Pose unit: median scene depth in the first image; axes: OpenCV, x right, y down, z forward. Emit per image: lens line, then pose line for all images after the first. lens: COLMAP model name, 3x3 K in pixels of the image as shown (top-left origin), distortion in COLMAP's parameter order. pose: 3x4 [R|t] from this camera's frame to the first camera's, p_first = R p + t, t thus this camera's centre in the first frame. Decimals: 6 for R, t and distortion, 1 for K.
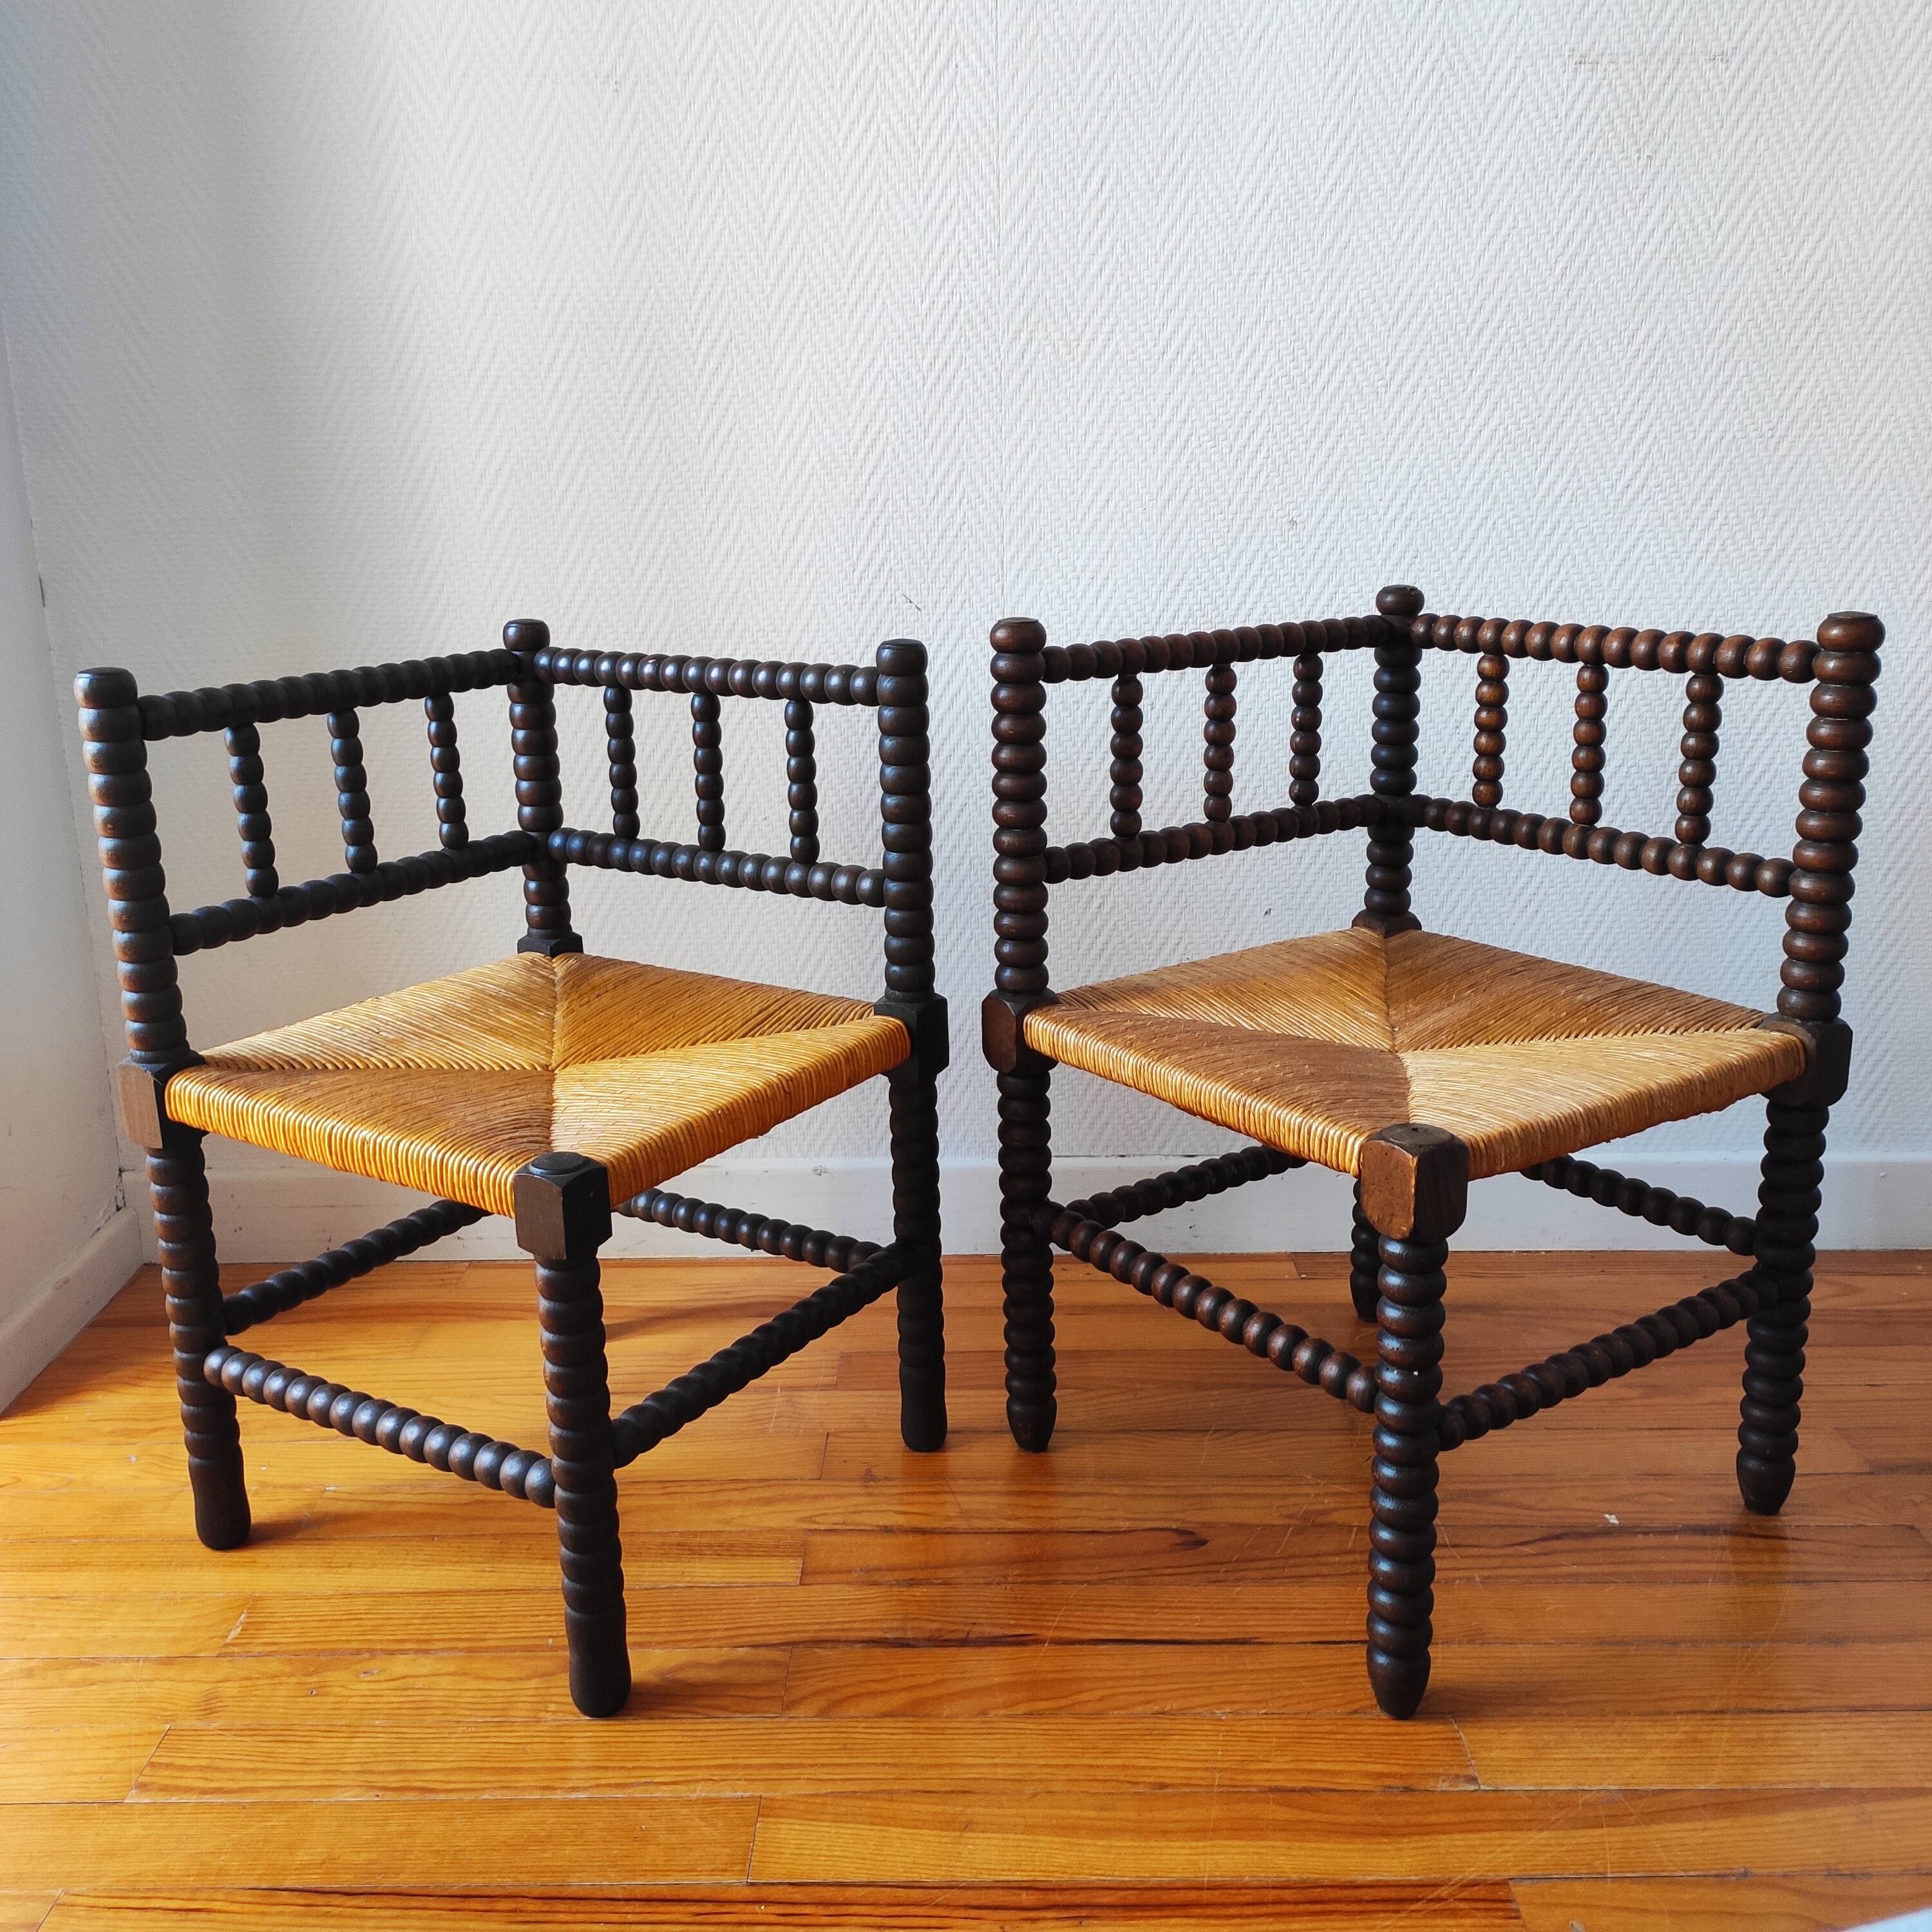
lens RADIAL K [[1911.9, 0, 960.6], [0, 1911.9, 981.6], [0, 0, 1]] dist [0.028945, 0.000000]
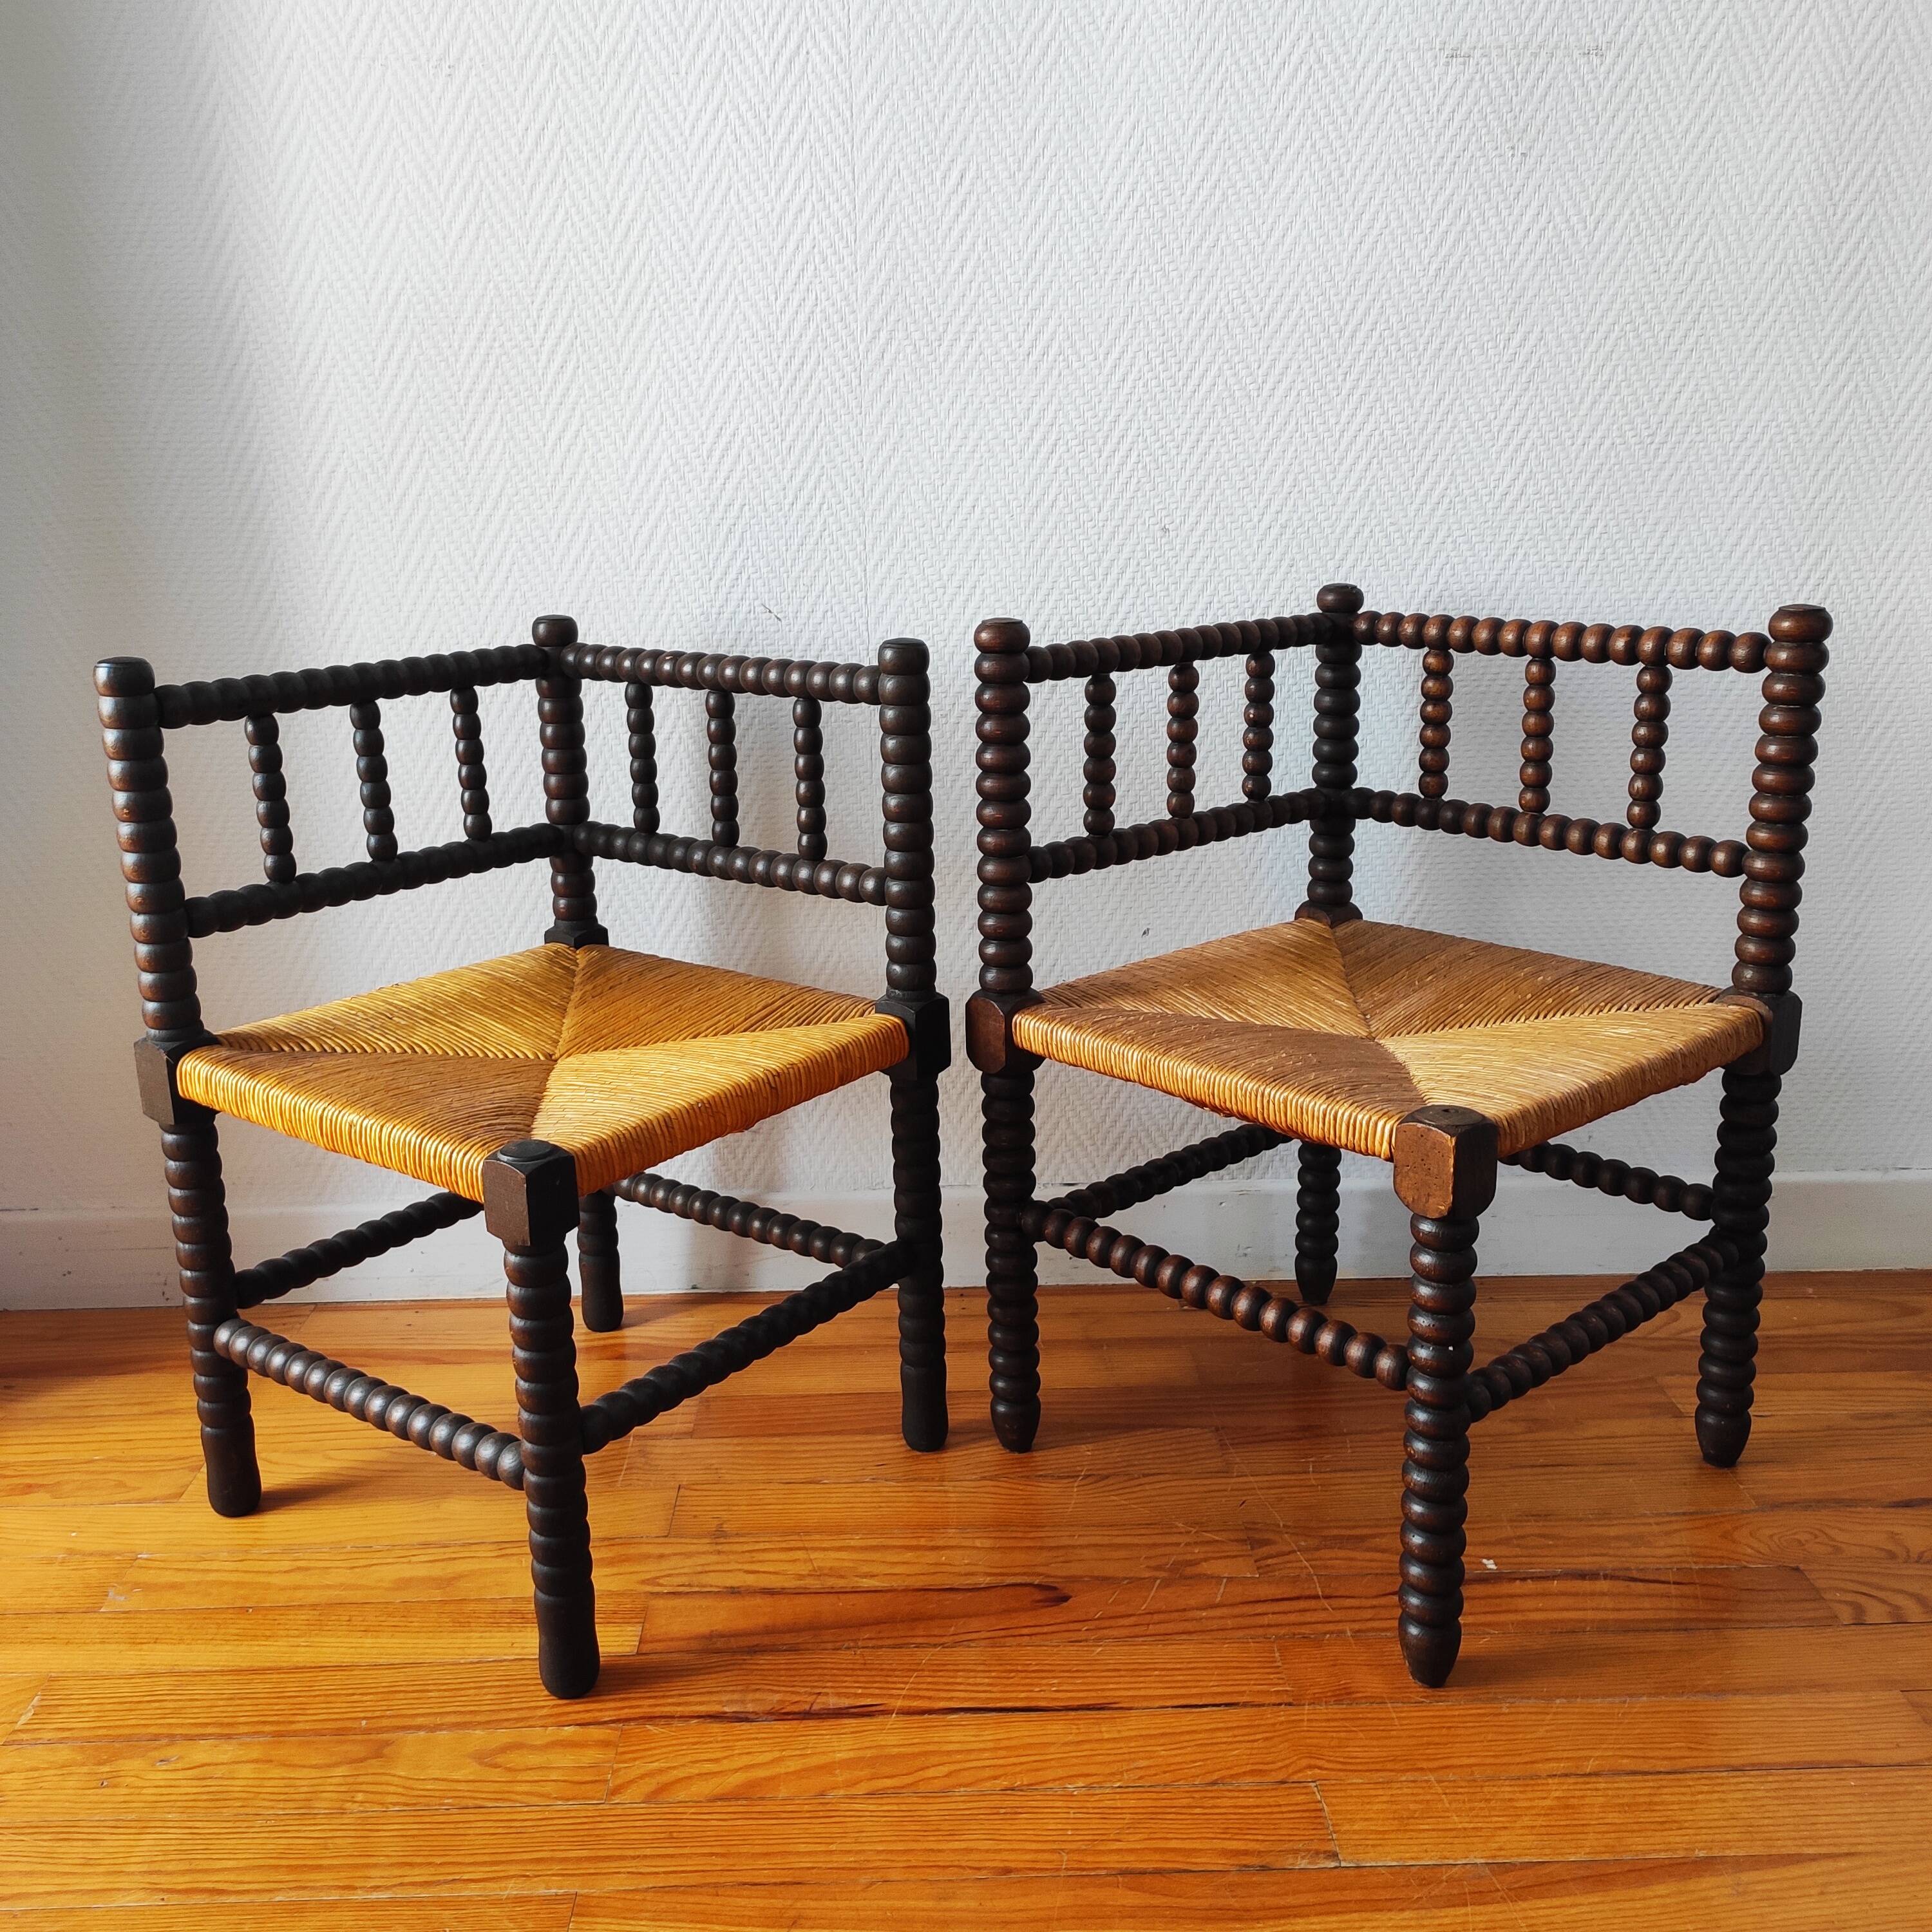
lens RADIAL K [[1911.9, 0, 965.4], [0, 1911.9, 980.3], [0, 0, 1]] dist [0.028945, 0.000000]
pose [[0.999329, -0.007065, 0.035938, 0.037599], [0.007215, 0.999966, -0.004058, -0.009491], [-0.035908, 0.004314, 0.999346, 0.040405]]
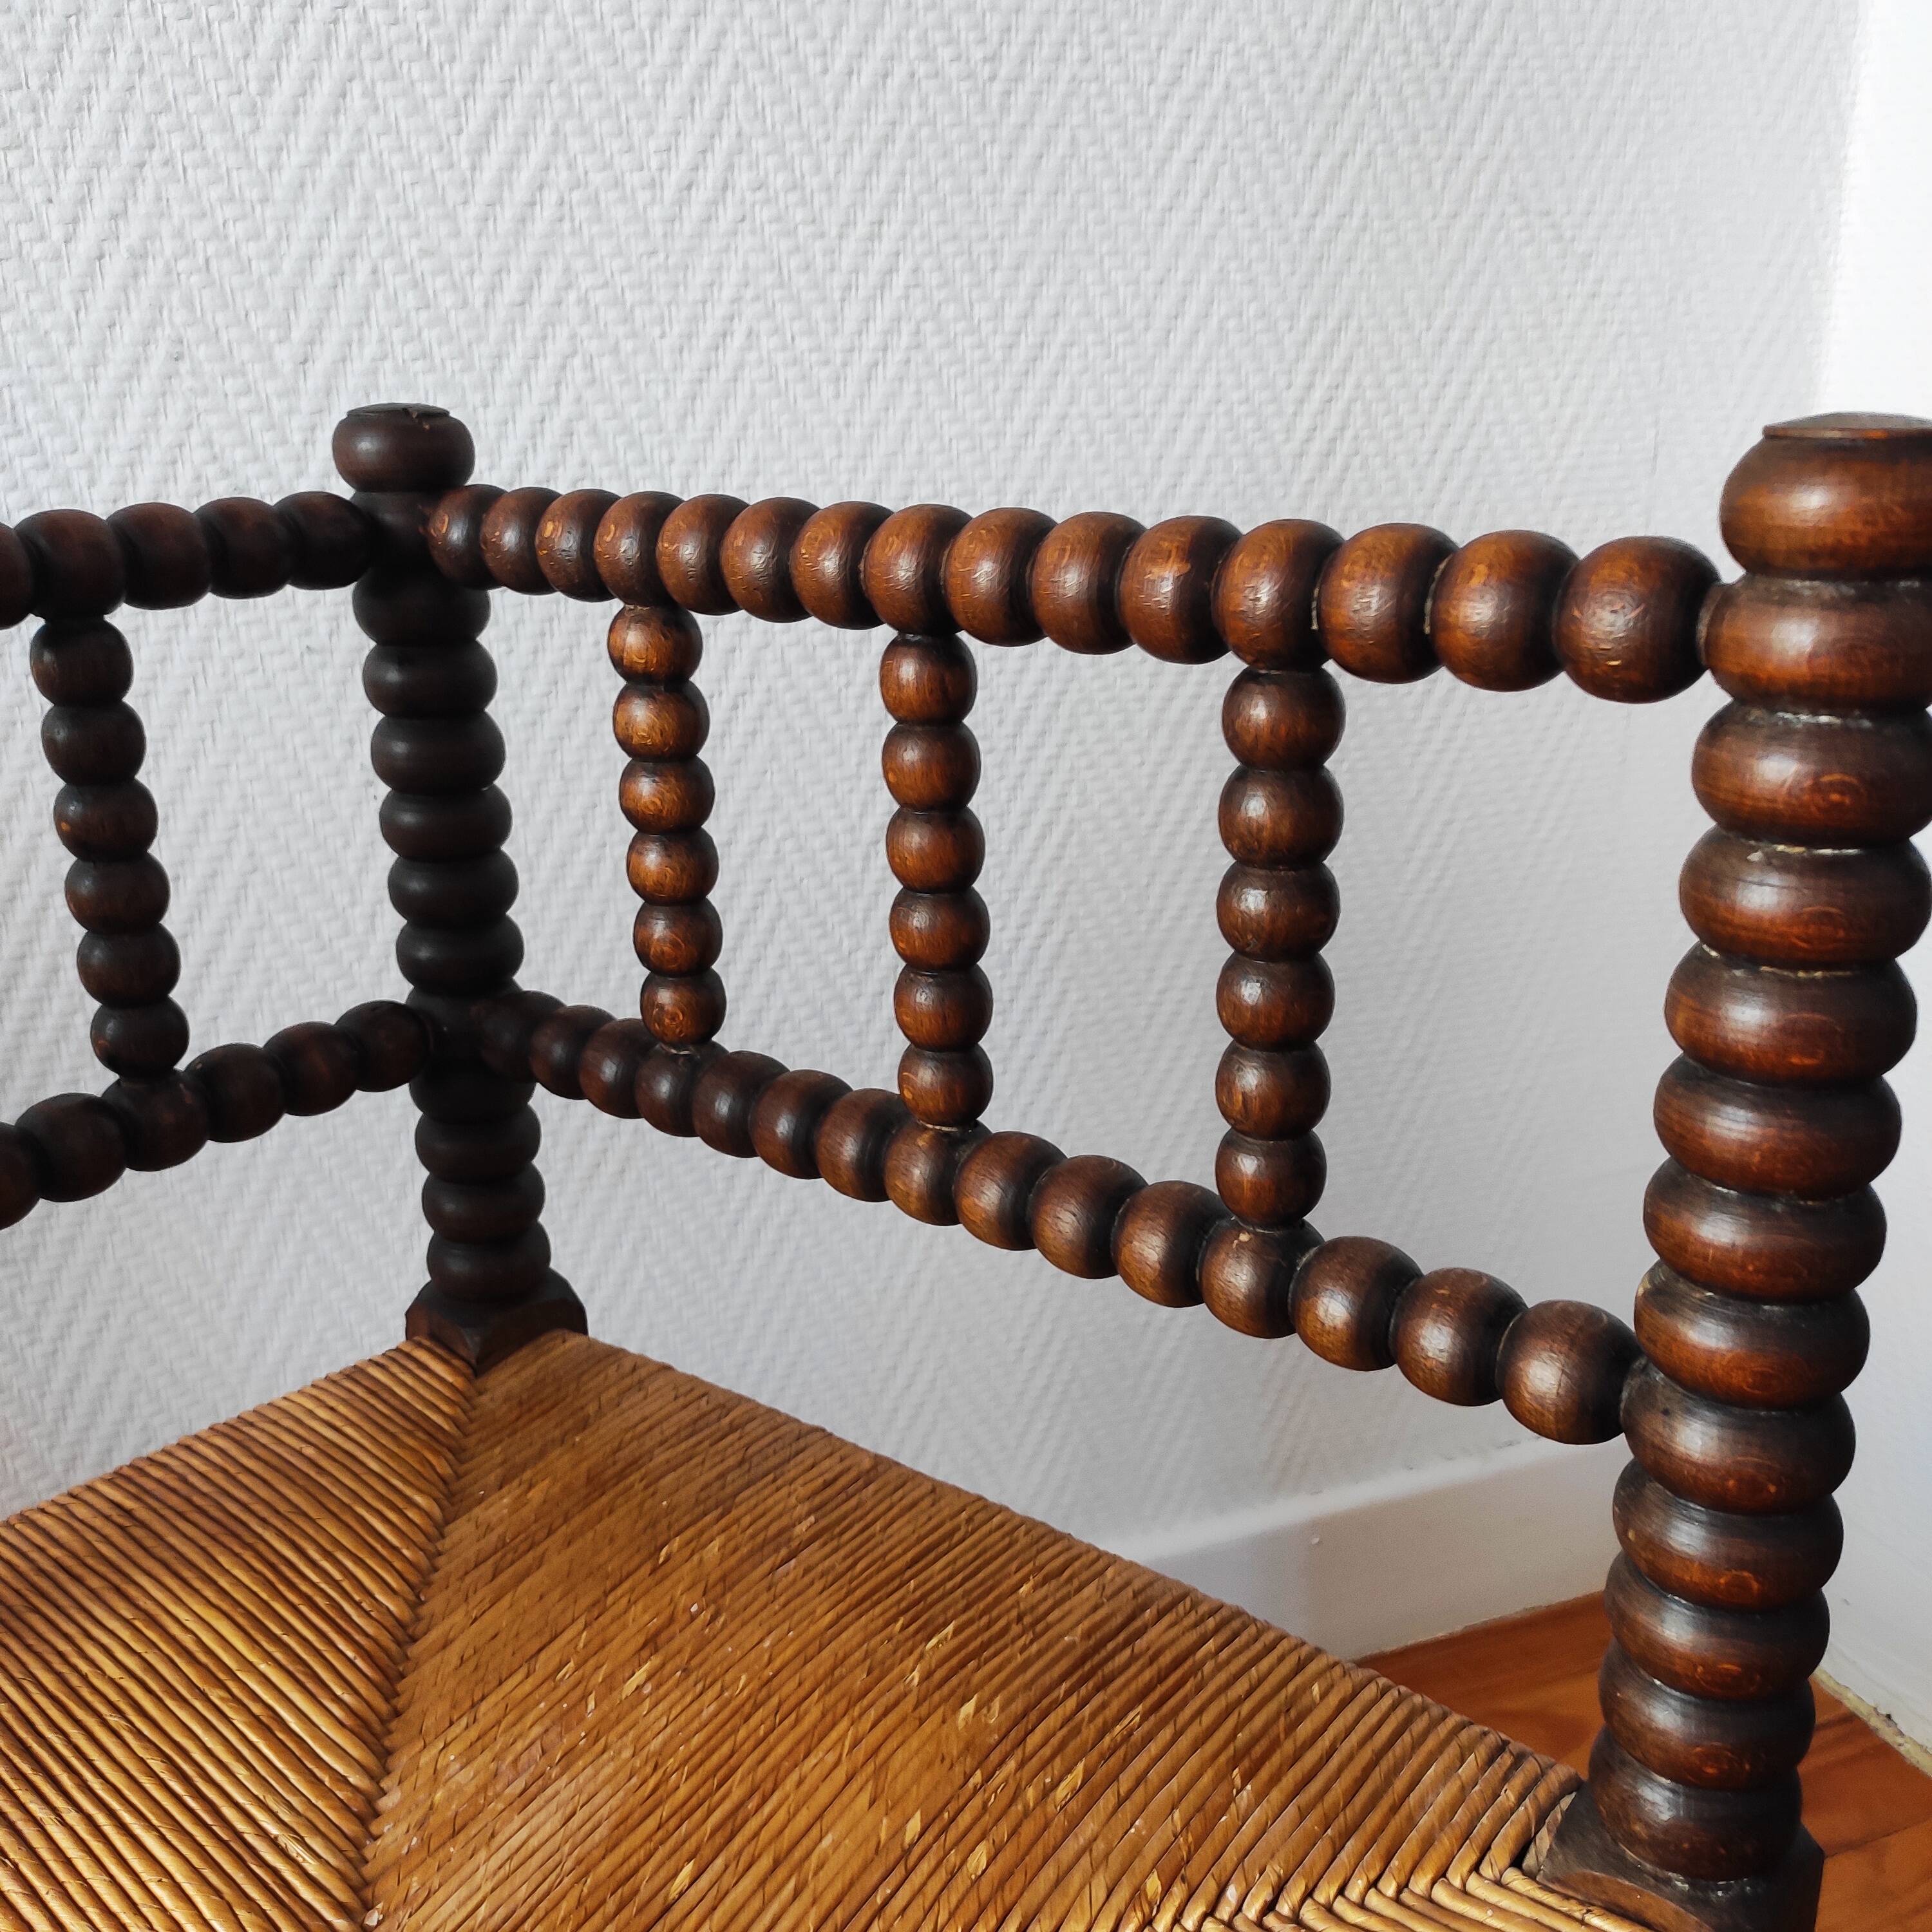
lens RADIAL K [[1911.9, 0, 954.0], [0, 1911.9, 958.9], [0, 0, 1]] dist [0.028945, 0.000000]
pose [[0.923140, -0.115959, 0.366559, 0.233564], [0.111085, 0.993214, 0.034442, -0.101916], [-0.368065, 0.008924, 0.929757, 0.607742]]
